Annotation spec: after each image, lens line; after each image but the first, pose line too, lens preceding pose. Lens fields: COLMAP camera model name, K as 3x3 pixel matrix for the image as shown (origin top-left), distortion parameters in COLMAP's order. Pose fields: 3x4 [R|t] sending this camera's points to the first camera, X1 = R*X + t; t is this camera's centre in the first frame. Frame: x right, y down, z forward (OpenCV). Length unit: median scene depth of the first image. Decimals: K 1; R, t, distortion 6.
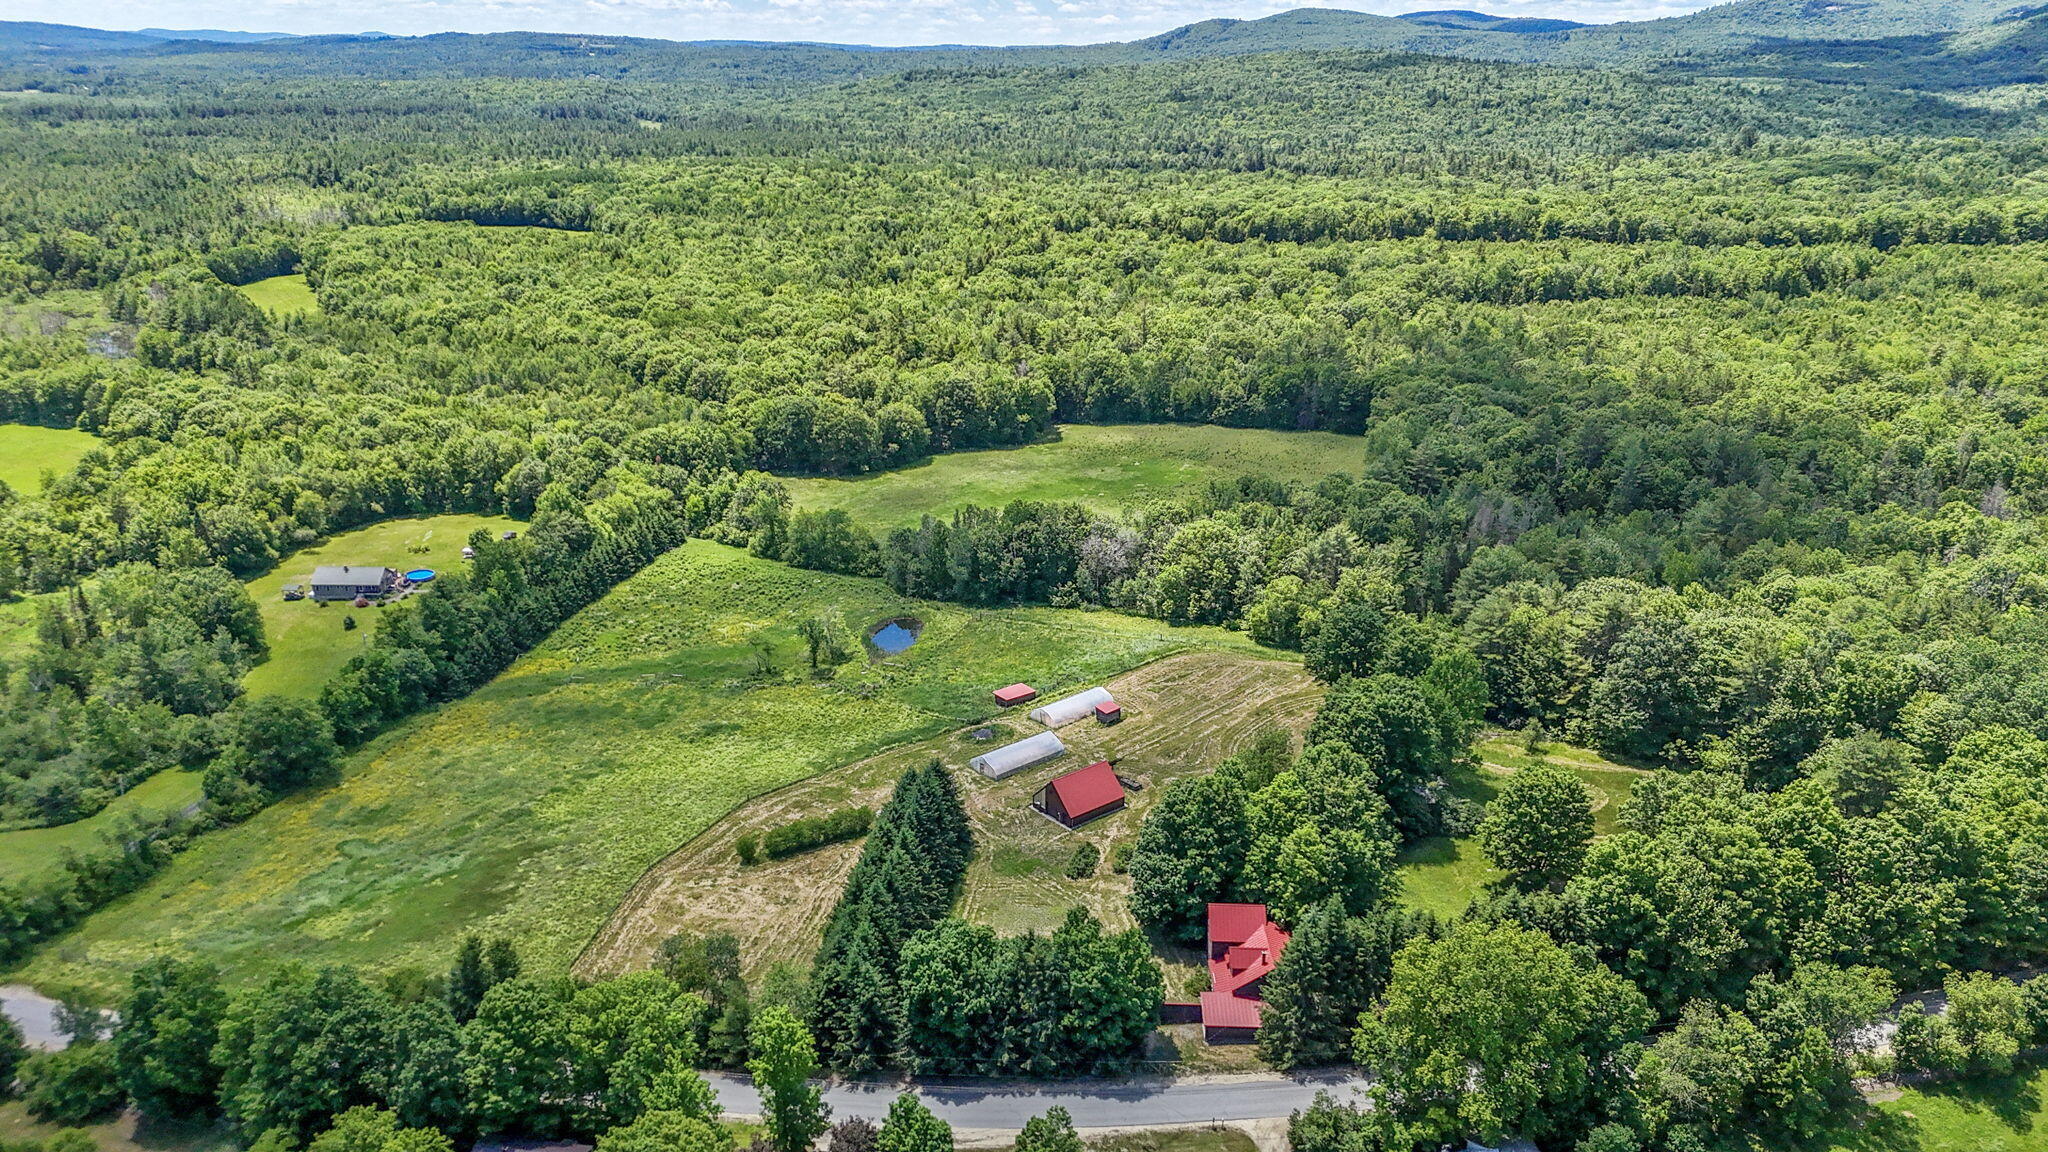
lens RADIAL K [[1485.3, 0, 1019.7], [0, 1485.3, 582.4], [0, 0, 1]] dist [0.035565, -0.040789]
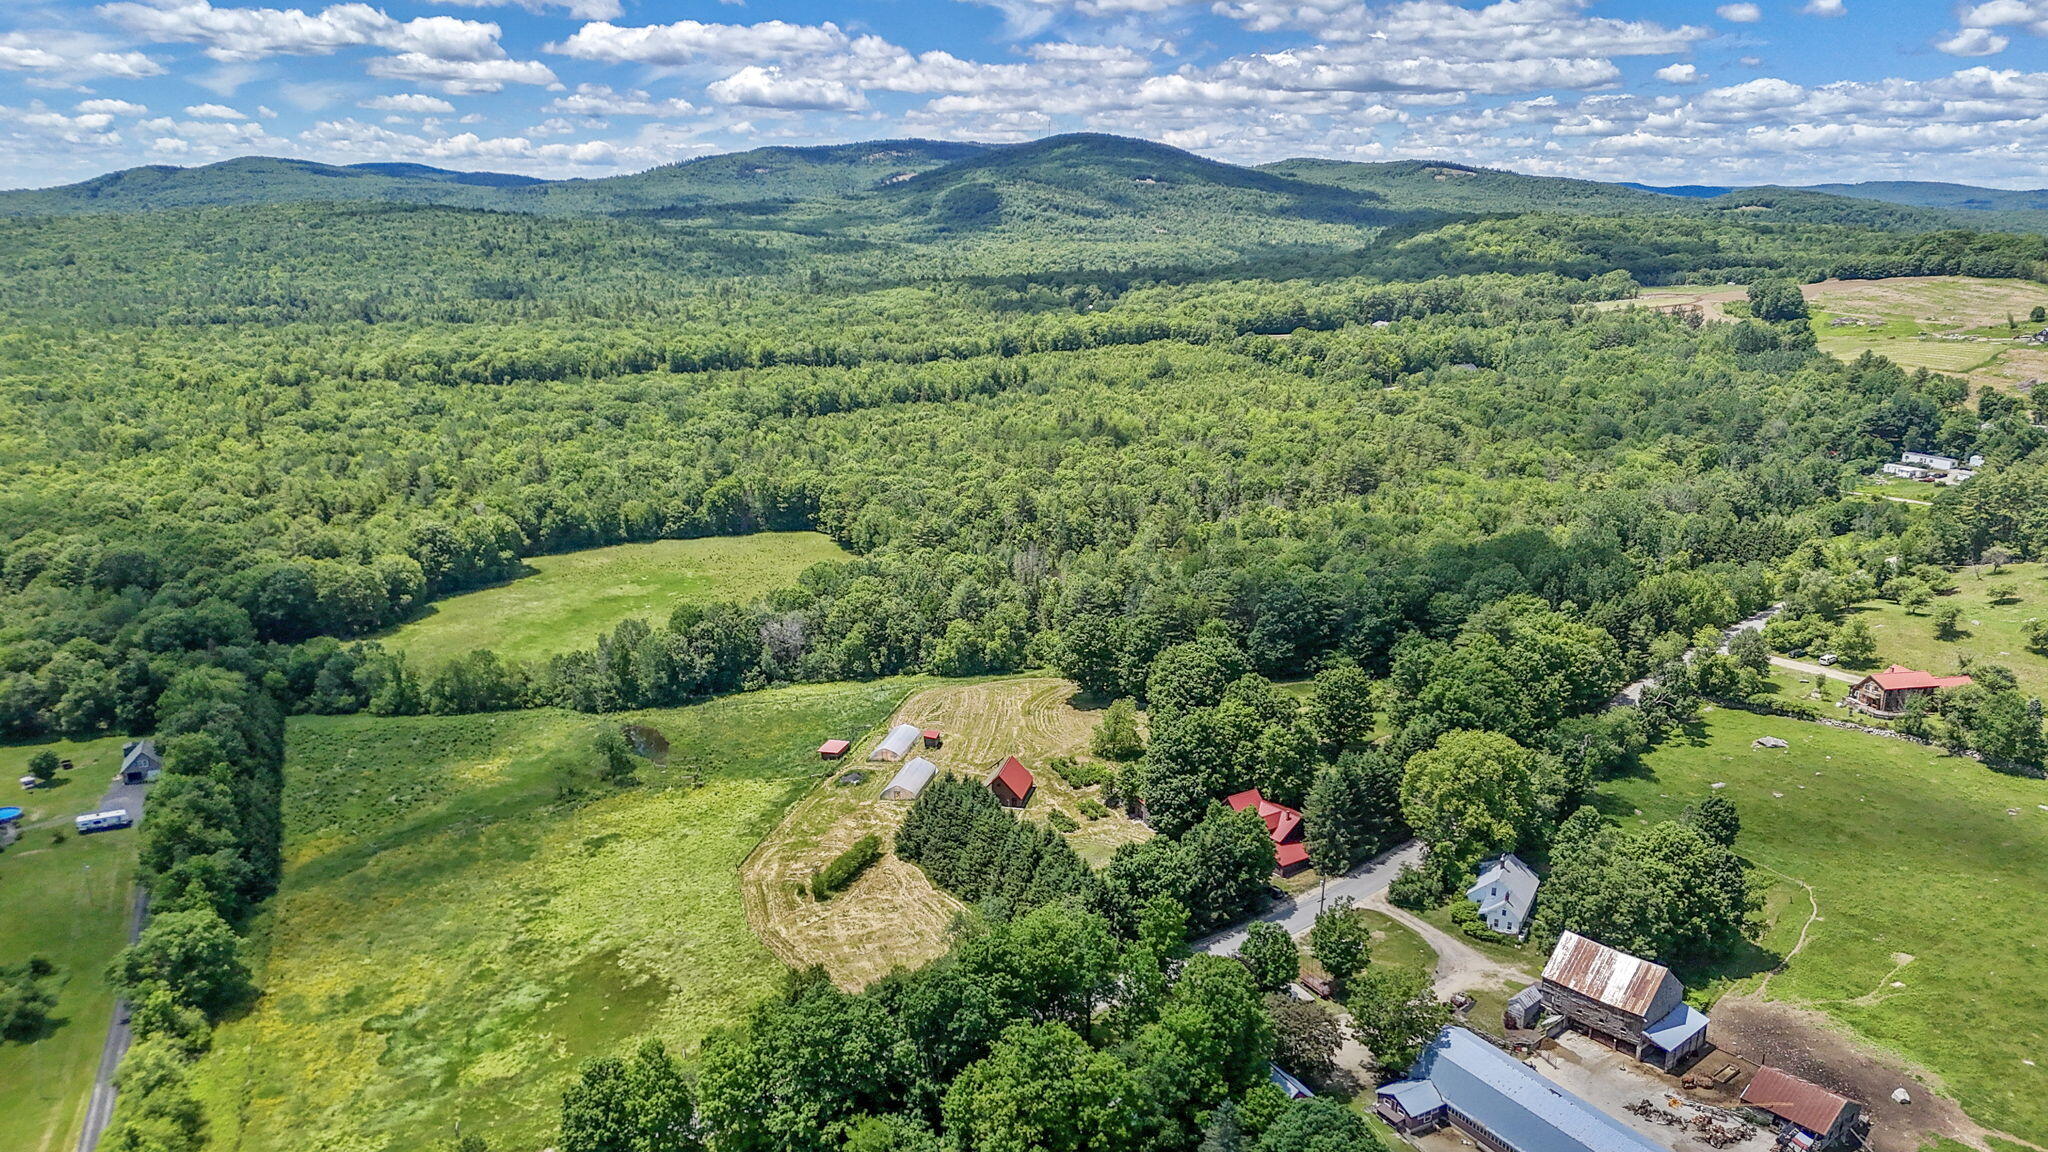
lens RADIAL K [[1485.3, 0, 1026.3], [0, 1485.3, 572.4], [0, 0, 1]] dist [0.035565, -0.040789]
pose [[0.781144, -0.142110, 0.607963, -0.329277], [0.201789, 0.978956, -0.030442, 0.003821], [-0.590843, 0.146460, 0.793381, -0.016802]]
